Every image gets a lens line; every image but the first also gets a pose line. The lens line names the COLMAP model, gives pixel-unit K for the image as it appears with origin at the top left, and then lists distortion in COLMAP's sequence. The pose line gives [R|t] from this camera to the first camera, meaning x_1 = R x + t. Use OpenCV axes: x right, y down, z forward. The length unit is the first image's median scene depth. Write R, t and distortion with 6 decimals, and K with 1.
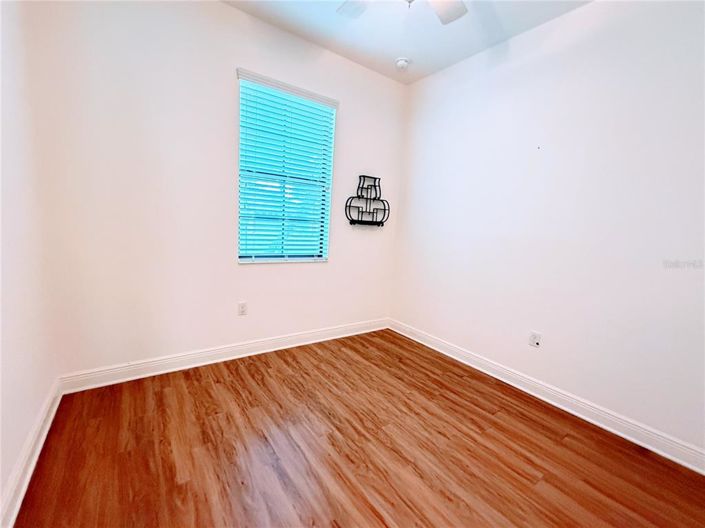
lens RADIAL K [[296.9, 0, 350.2], [0, 296.9, 264.4], [0, 0, 1]] dist [-0.001152, -0.000055]
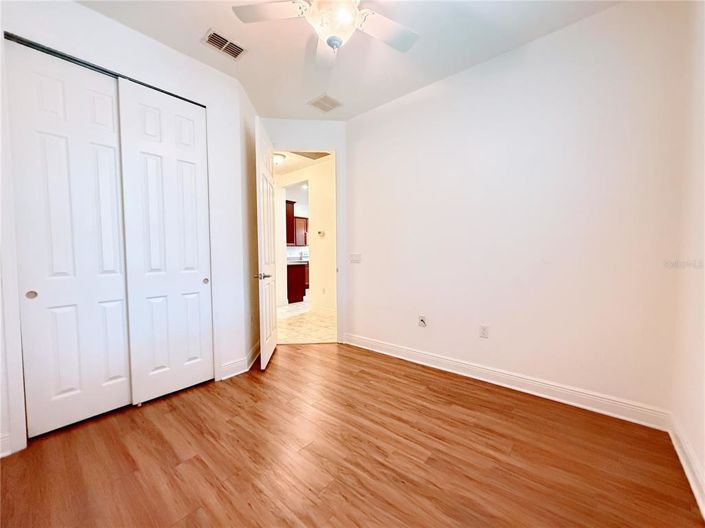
lens RADIAL K [[283.2, 0, 352.9], [0, 283.2, 264.9], [0, 0, 1]] dist [0.003095, -0.000040]
pose [[-0.969559, -0.042456, -0.241149, 0.261412], [-0.081619, 0.984566, 0.154815, -0.151646], [0.230855, 0.169784, -0.958060, 1.615108]]
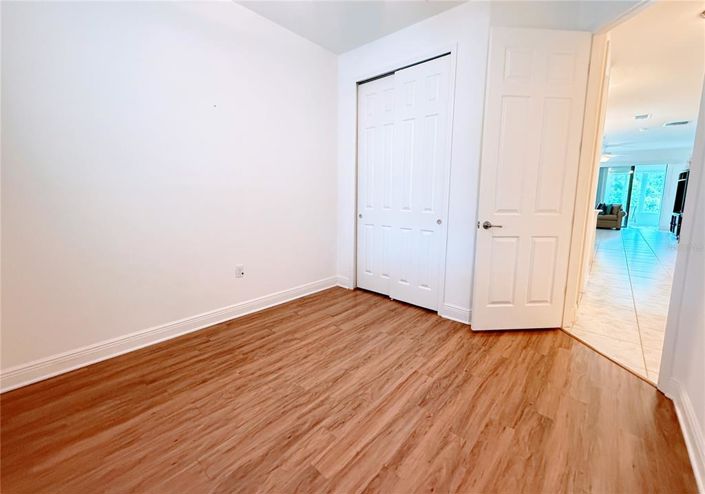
lens RADIAL K [[290.7, 0, 346.7], [0, 290.7, 231.4], [0, 0, 1]] dist [-0.003635, -0.000019]
pose [[-0.203892, -0.185995, 0.961163, -0.715386], [0.111434, 0.970997, 0.211536, -0.134844], [-0.972631, 0.150237, -0.177252, 0.936764]]
